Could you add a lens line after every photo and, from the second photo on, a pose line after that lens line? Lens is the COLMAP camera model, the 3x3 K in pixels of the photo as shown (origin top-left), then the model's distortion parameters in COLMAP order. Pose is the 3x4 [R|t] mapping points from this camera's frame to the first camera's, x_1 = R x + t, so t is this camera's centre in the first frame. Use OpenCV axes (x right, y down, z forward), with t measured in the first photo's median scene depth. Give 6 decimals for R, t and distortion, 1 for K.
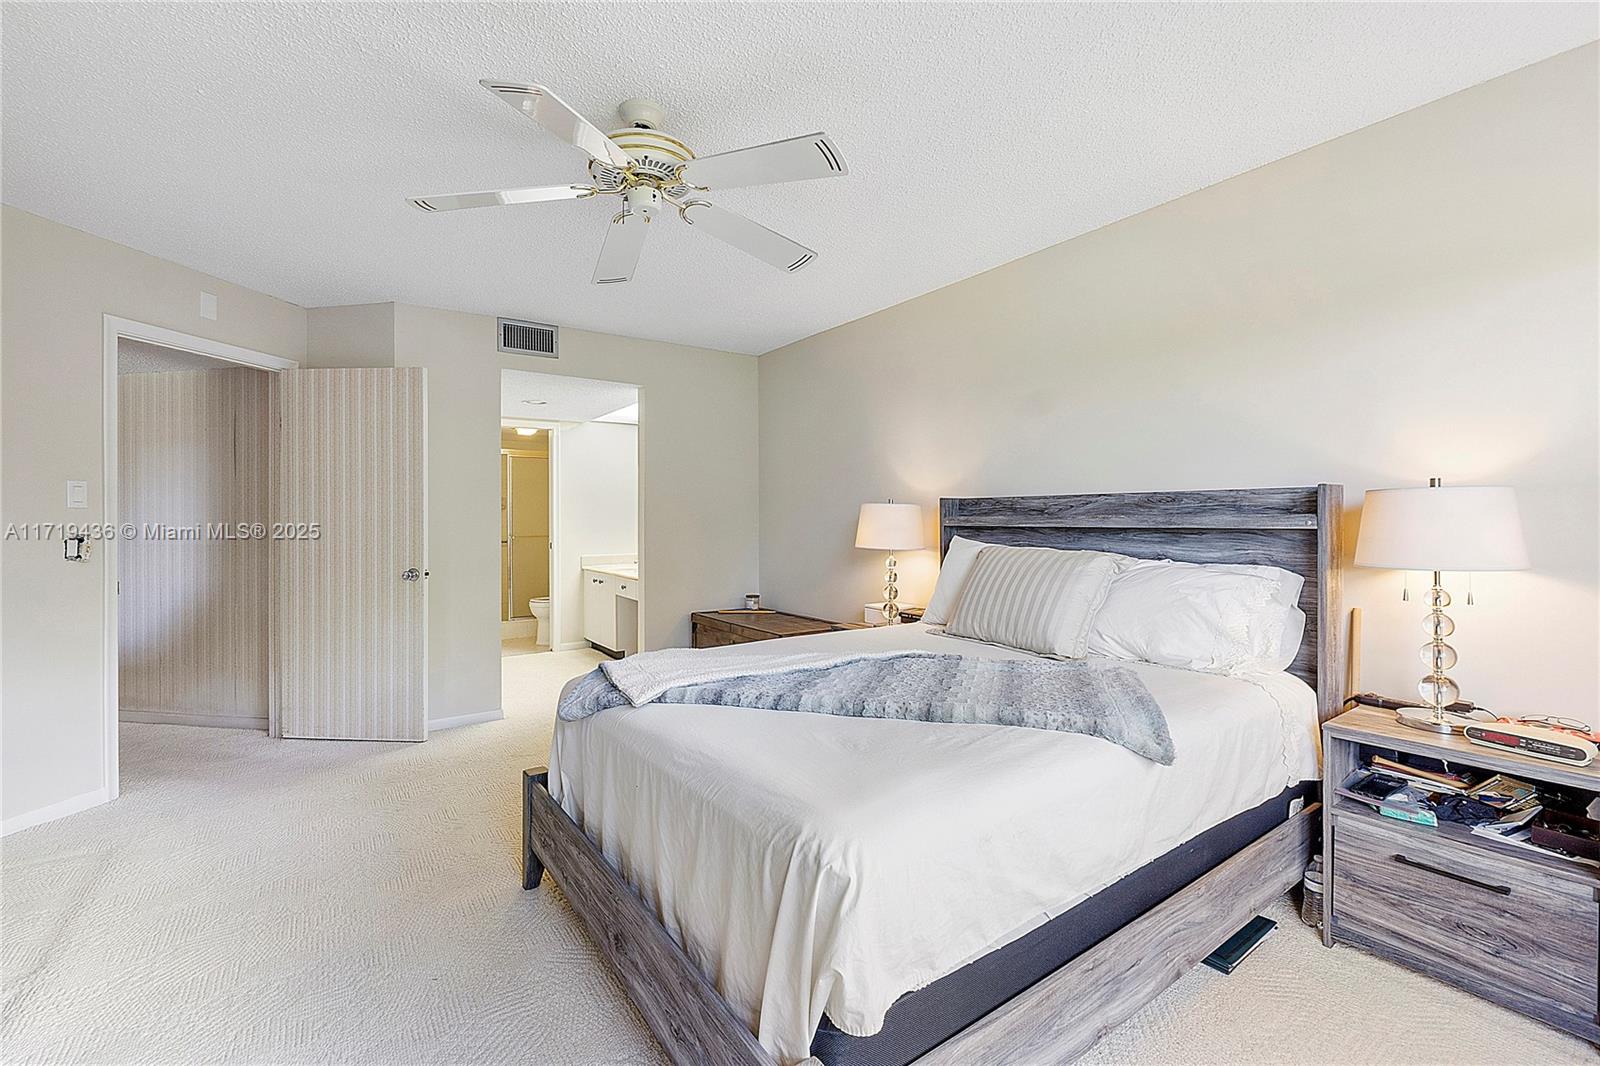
lens RADIAL K [[685.6, 0, 802.8], [0, 685.6, 530.1], [0, 0, 1]] dist [-0.004901, -0.001007]
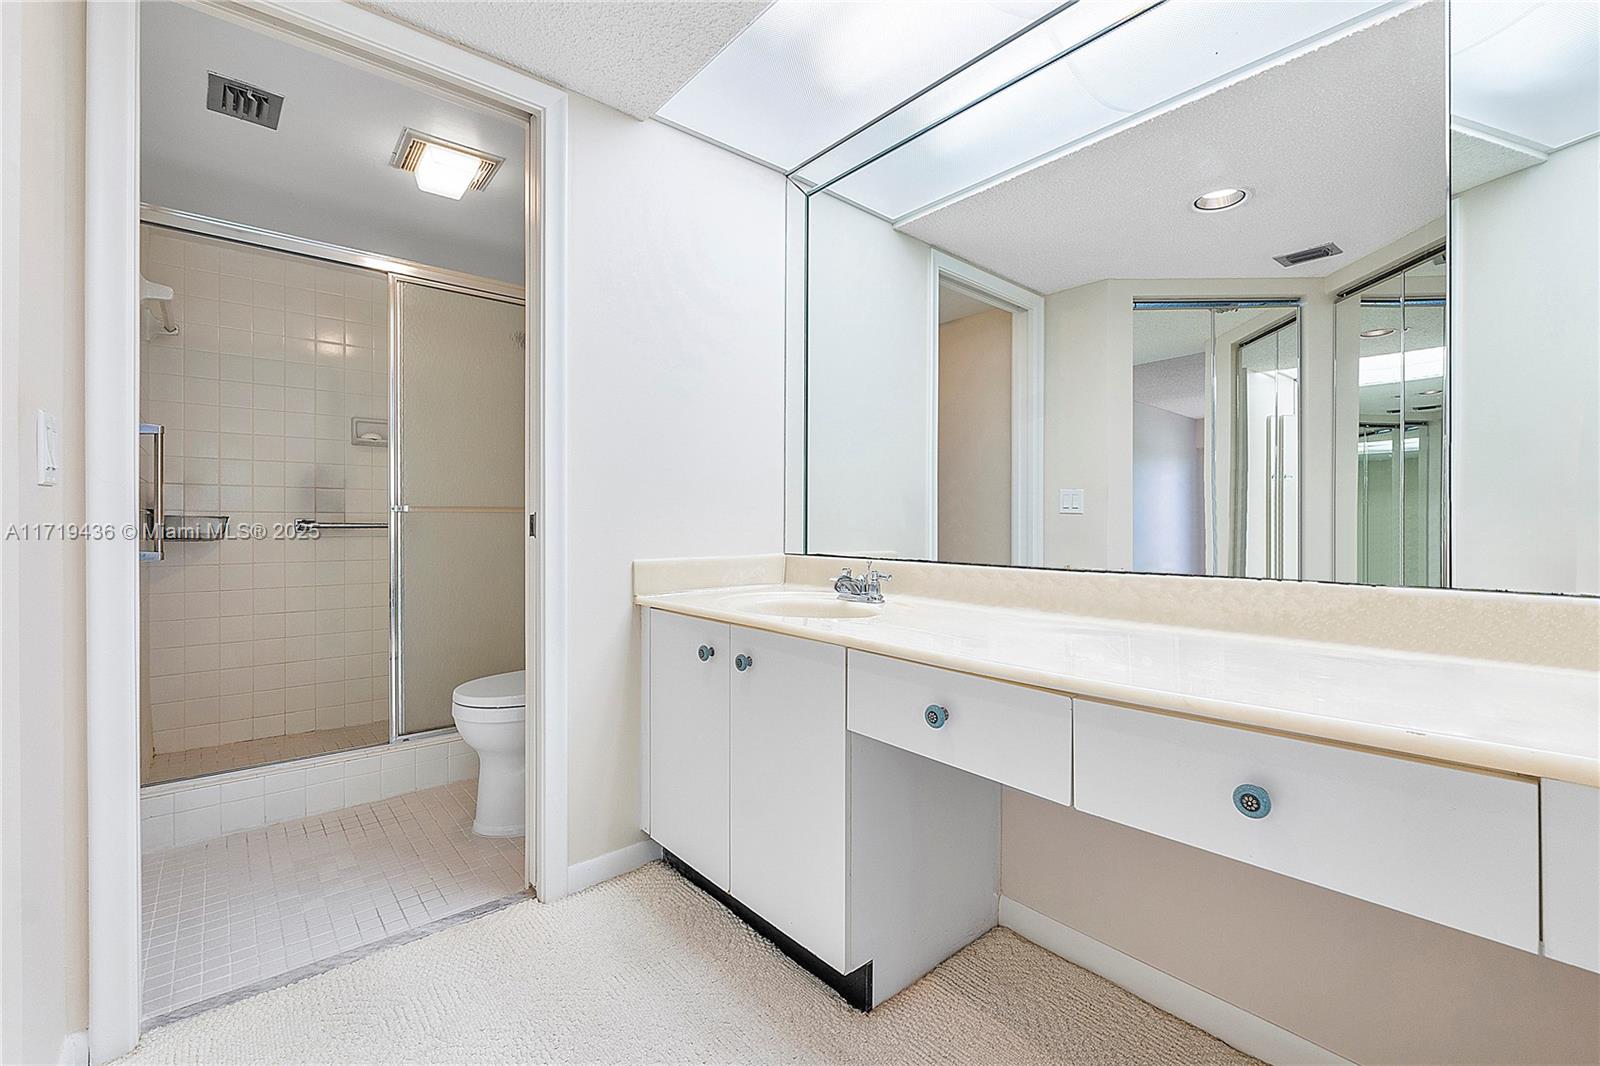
lens RADIAL K [[685.6, 0, 802.1], [0, 685.6, 519.8], [0, 0, 1]] dist [-0.004901, -0.001007]
pose [[0.994008, 0.003476, 0.109251, -0.276404], [-0.003599, 0.999993, 0.000923, 0.019264], [-0.109247, -0.001311, 0.994014, 0.670861]]
